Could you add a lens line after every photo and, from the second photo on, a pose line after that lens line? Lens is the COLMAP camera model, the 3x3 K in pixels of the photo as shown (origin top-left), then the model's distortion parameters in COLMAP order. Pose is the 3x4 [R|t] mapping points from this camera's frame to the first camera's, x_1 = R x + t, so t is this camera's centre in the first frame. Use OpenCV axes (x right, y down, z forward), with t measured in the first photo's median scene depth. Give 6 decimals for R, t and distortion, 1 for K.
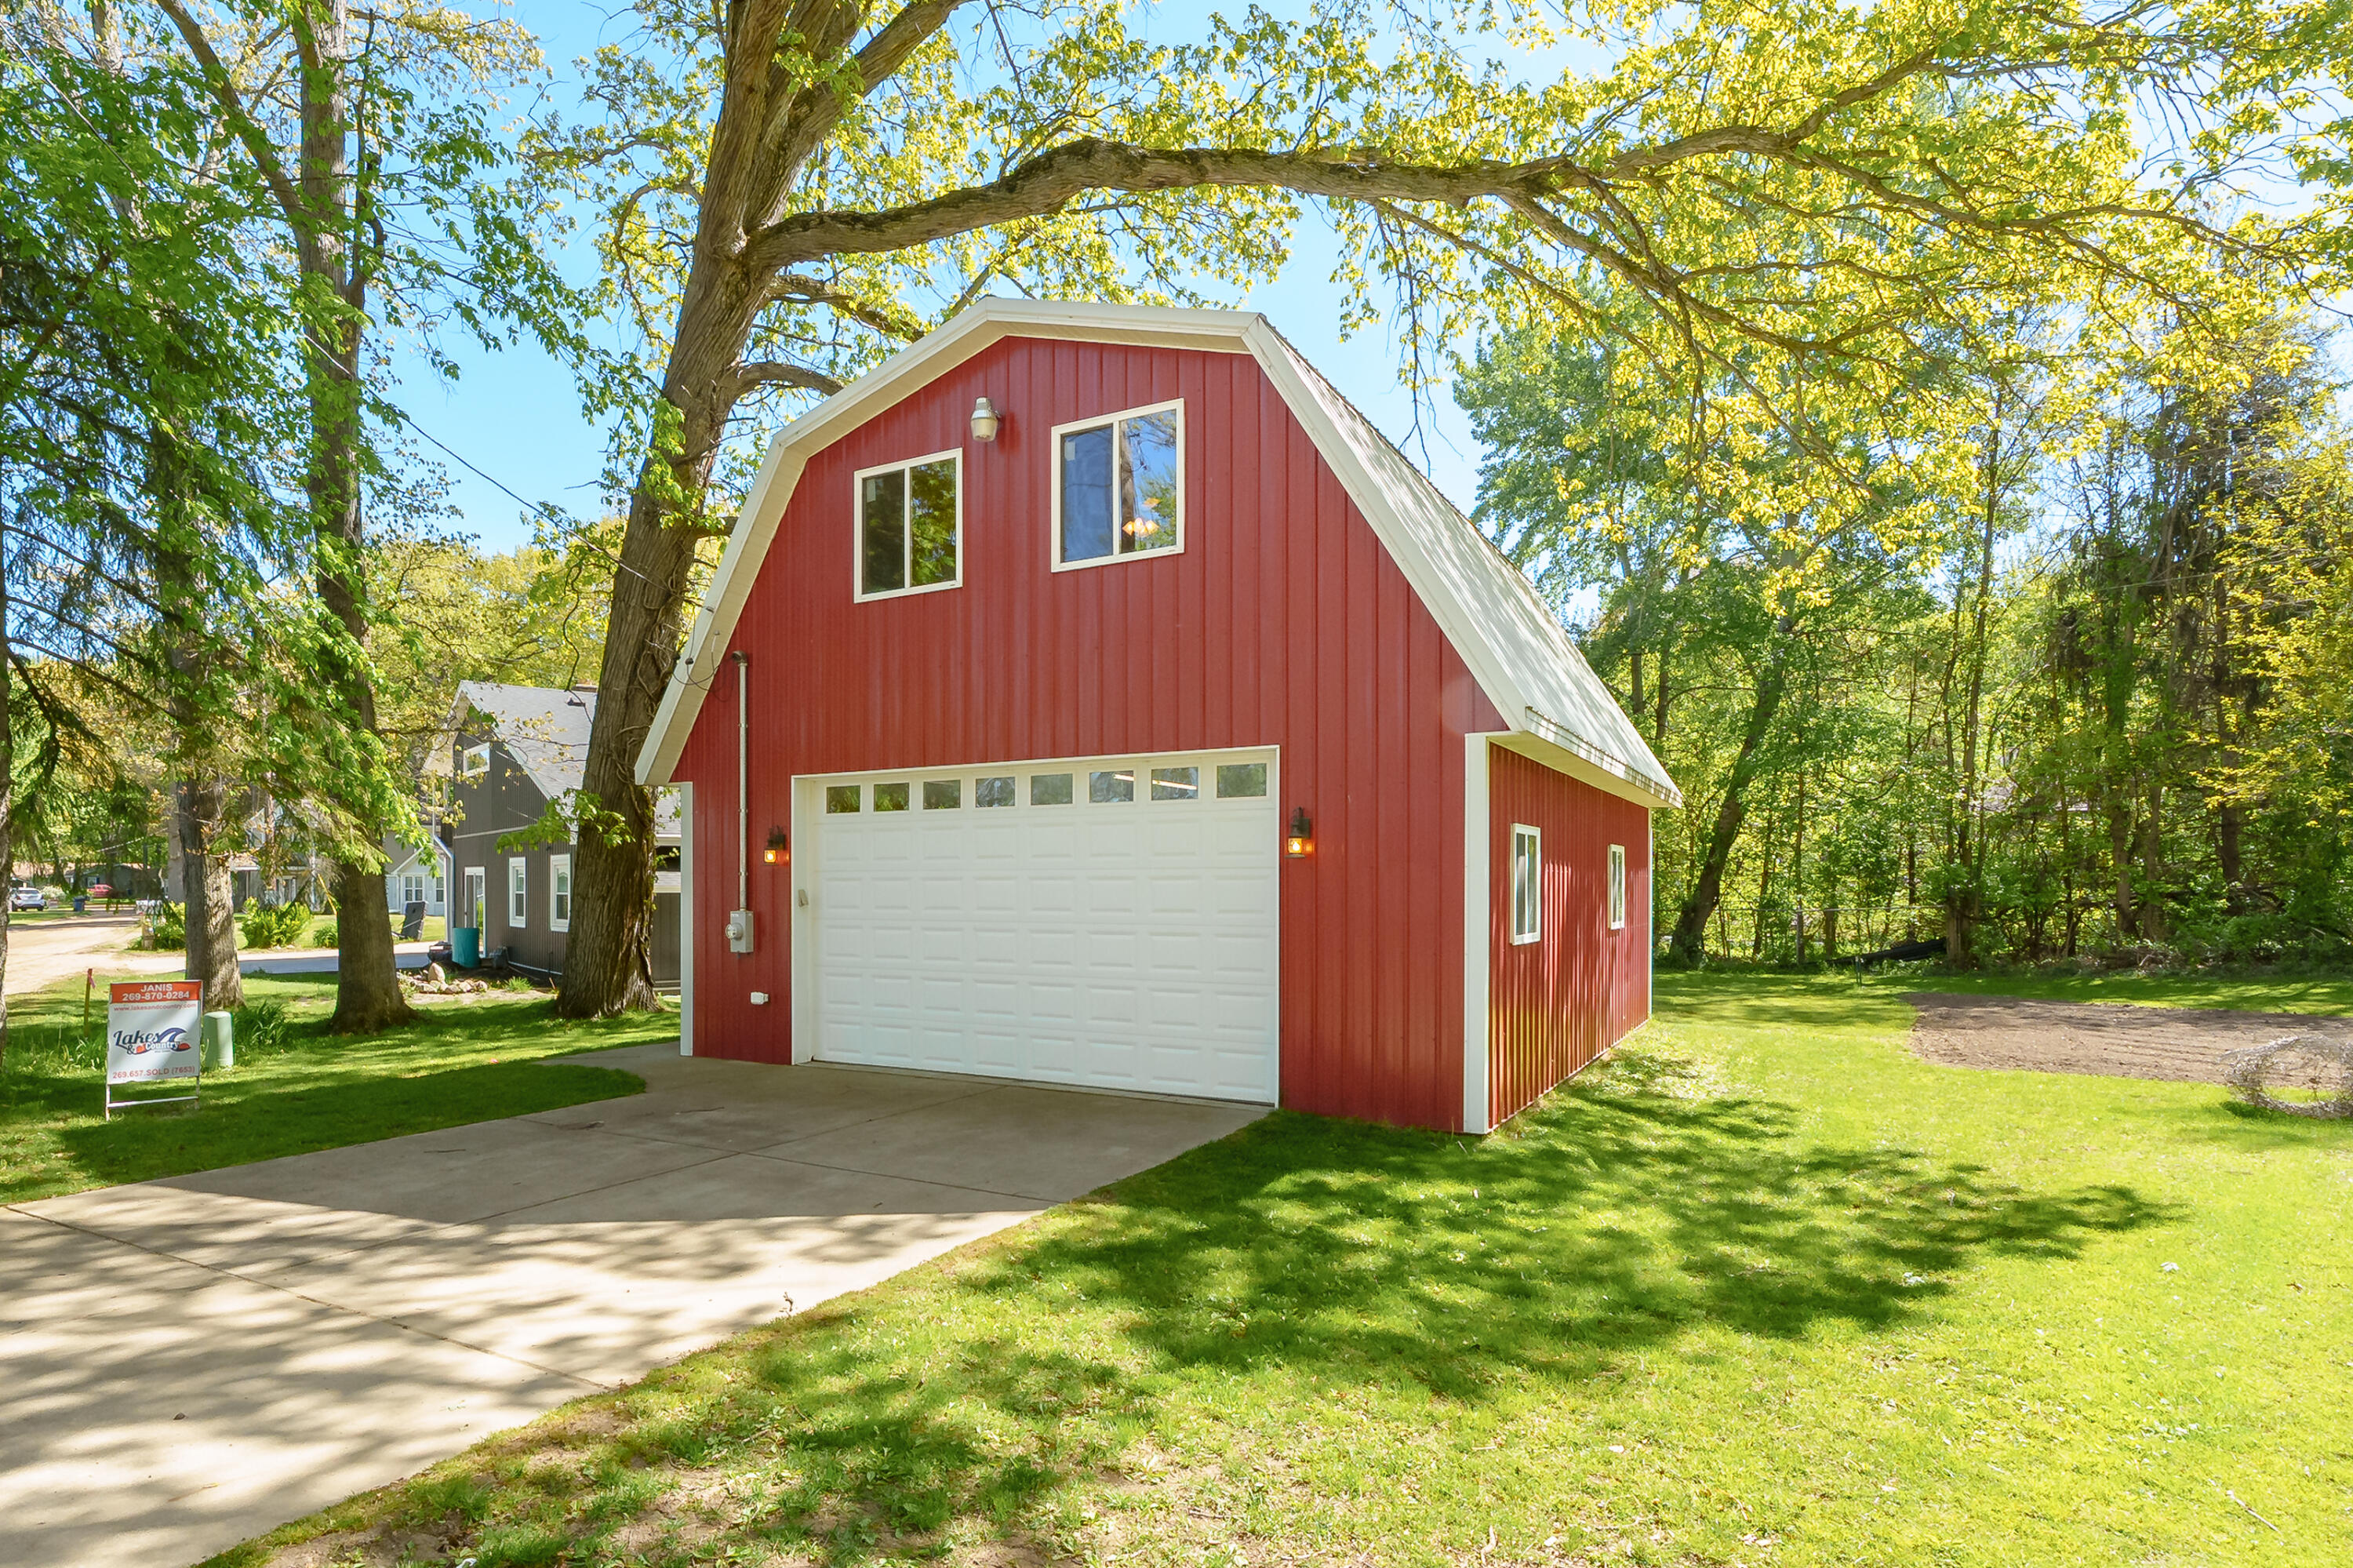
lens RADIAL K [[1053.5, 0, 1176.5], [0, 1053.5, 784.0], [0, 0, 1]] dist [-0.004099, -0.000504]
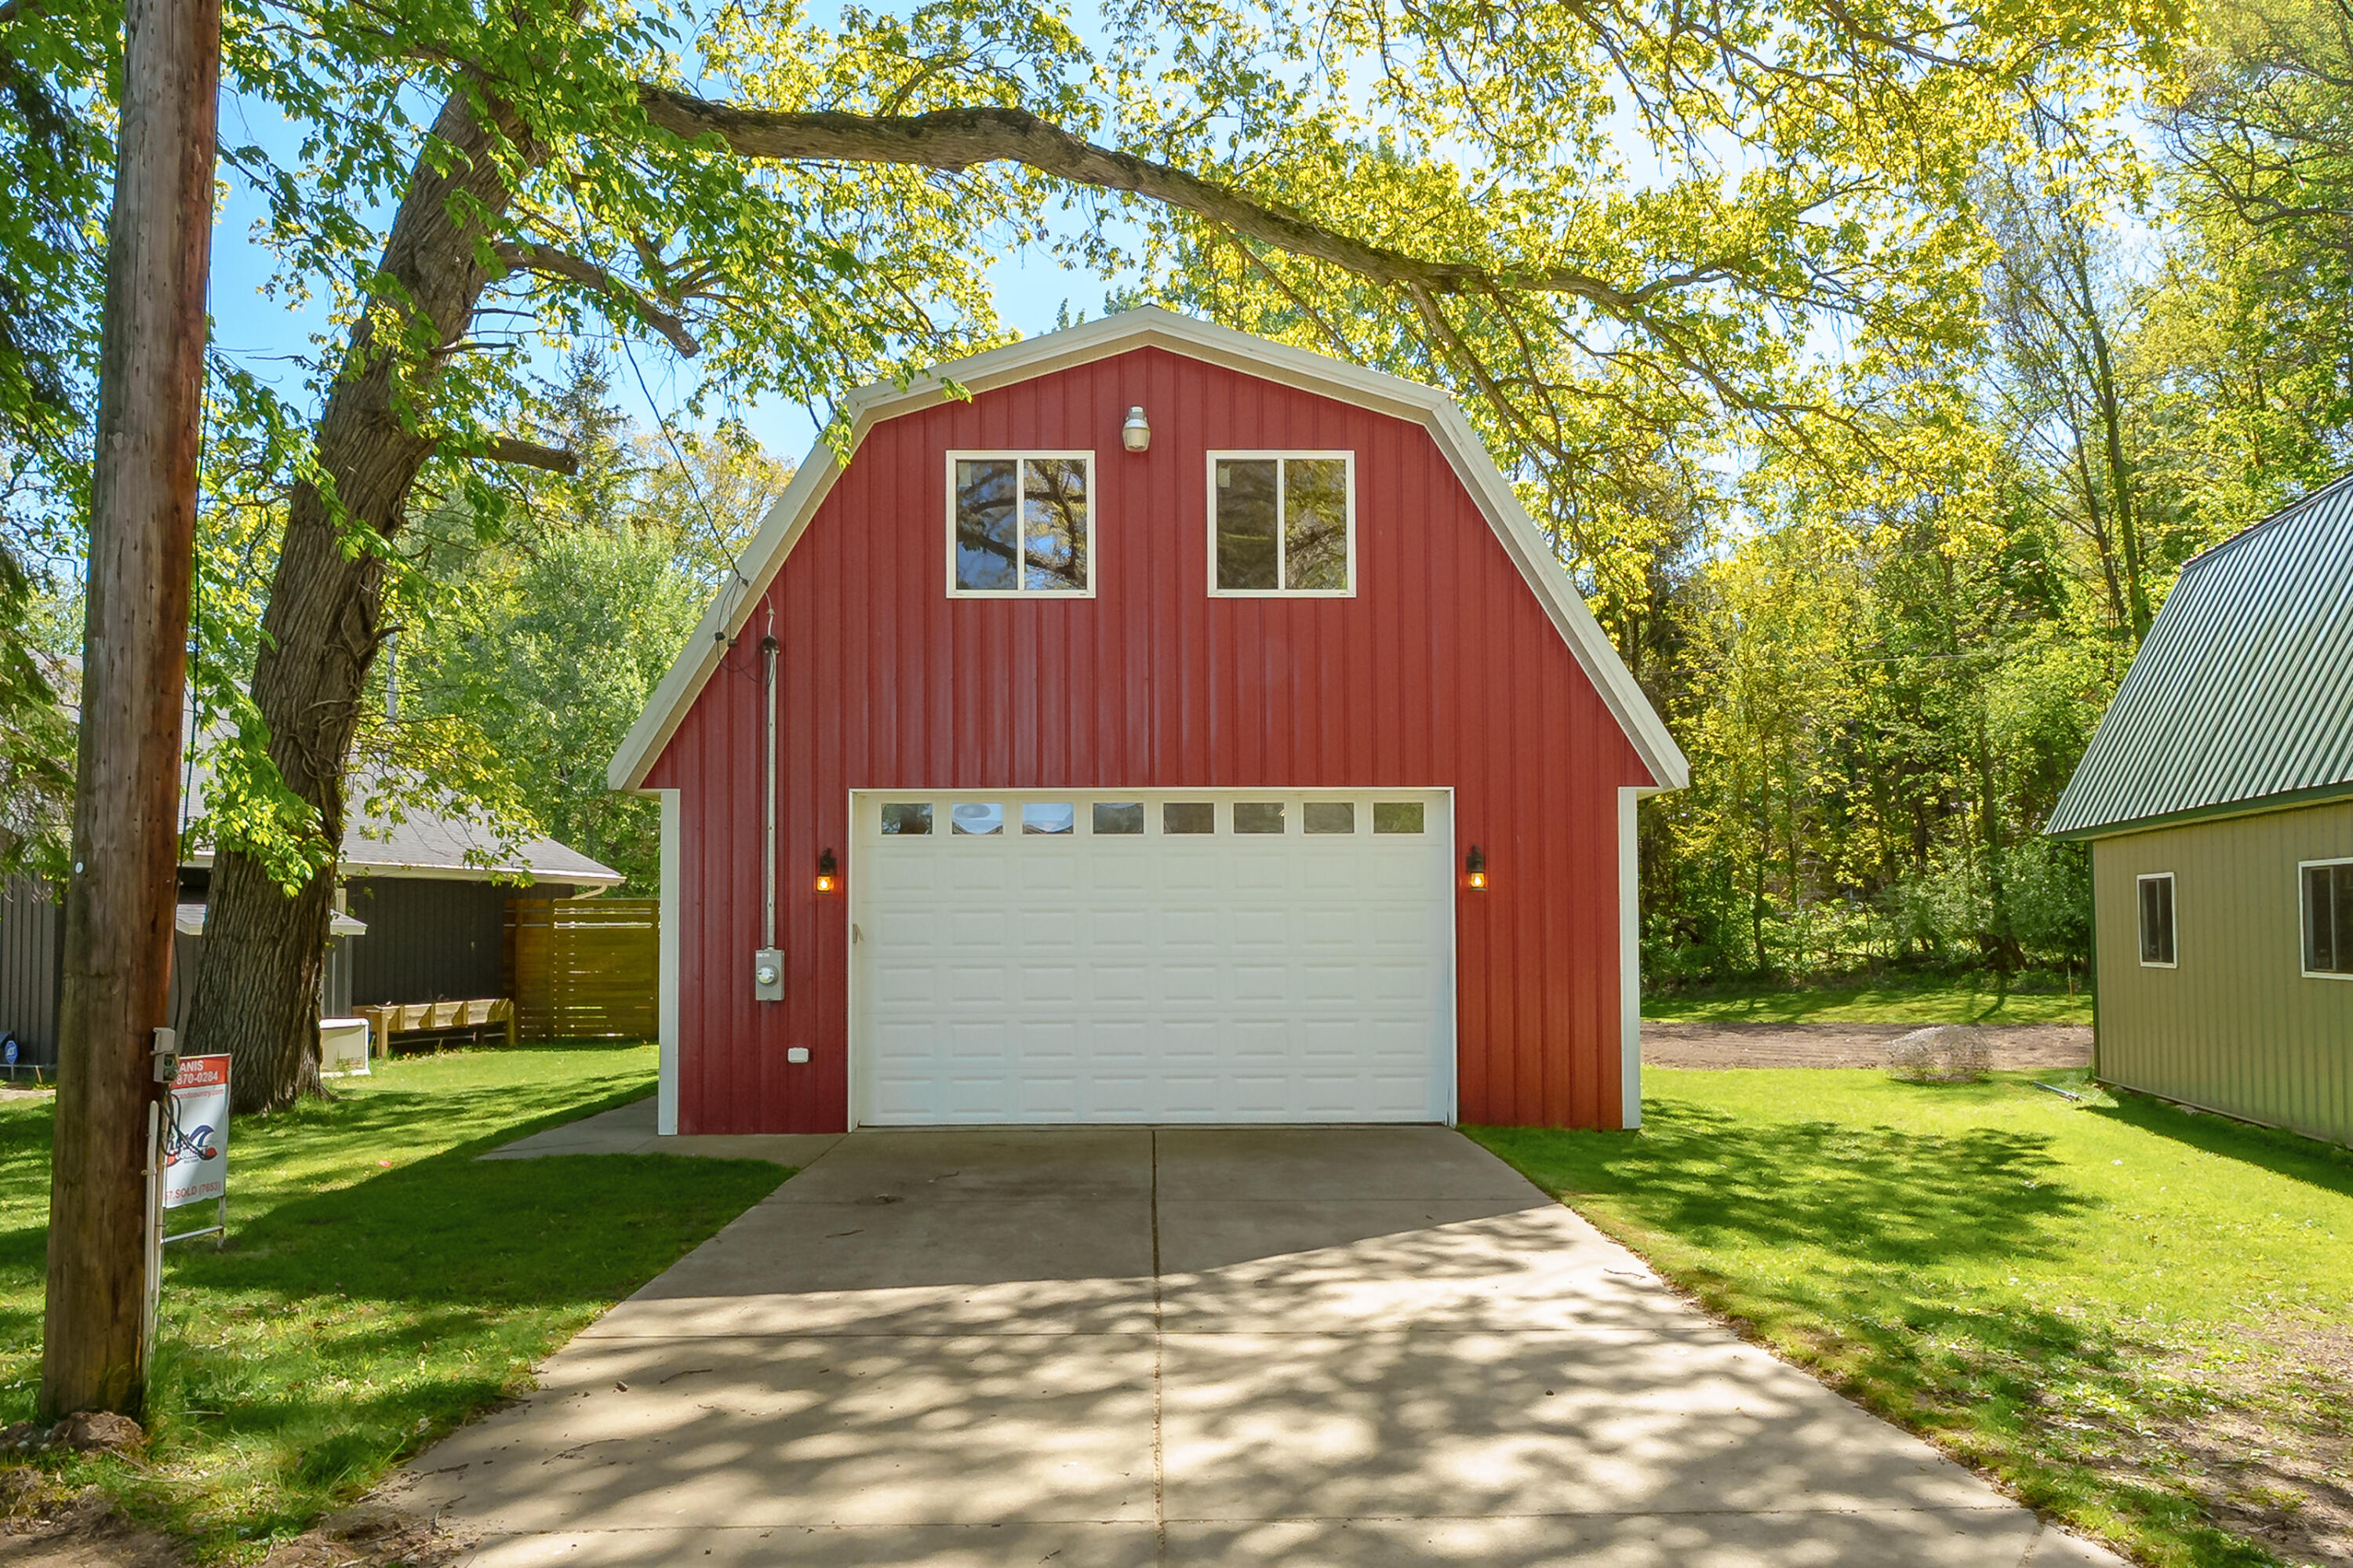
lens RADIAL K [[1154.9, 0, 1176.5], [0, 1154.9, 784.0], [0, 0, 1]] dist [-0.003086, -0.000284]
pose [[0.891881, 0.057545, 0.448593, -0.647620], [-0.038326, 0.997921, -0.051814, 0.031398], [-0.450642, 0.029019, 0.892233, 0.062068]]
